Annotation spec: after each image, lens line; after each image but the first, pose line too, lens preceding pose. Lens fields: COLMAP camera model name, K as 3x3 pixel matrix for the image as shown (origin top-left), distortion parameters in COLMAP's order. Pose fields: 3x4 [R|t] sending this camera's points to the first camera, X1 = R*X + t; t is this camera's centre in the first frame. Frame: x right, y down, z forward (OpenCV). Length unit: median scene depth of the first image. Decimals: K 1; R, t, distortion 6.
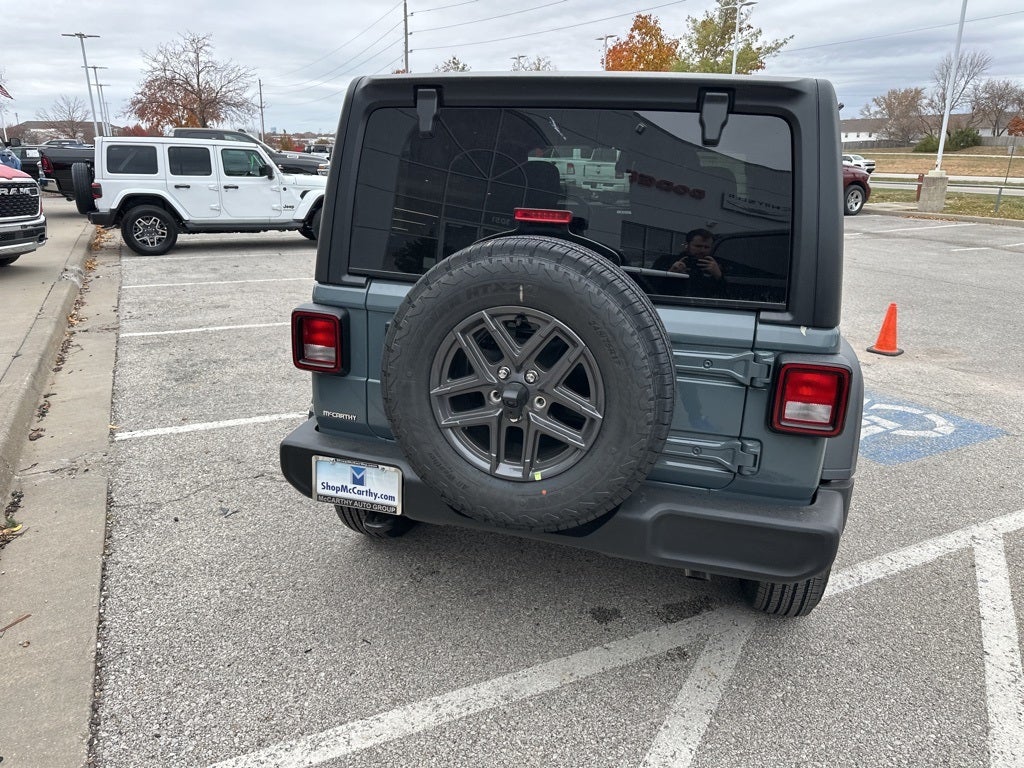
lens RADIAL K [[720.5, 0, 506.9], [0, 720.5, 381.6], [0, 0, 1]] dist [0.031597, -0.036012]
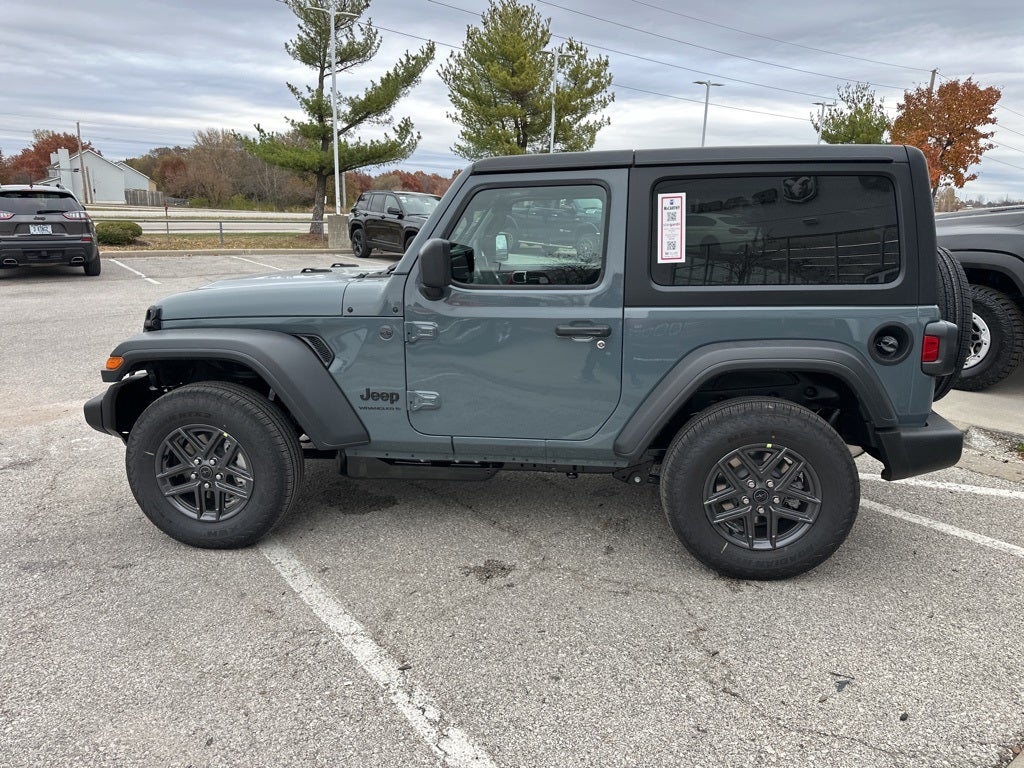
lens RADIAL K [[720.5, 0, 509.6], [0, 720.5, 373.5], [0, 0, 1]] dist [0.031597, -0.036012]
pose [[-0.170483, -0.241522, 0.955303, -0.275548], [0.274541, 0.919462, 0.281455, -0.117912], [-0.946342, 0.310253, -0.090445, 0.370411]]
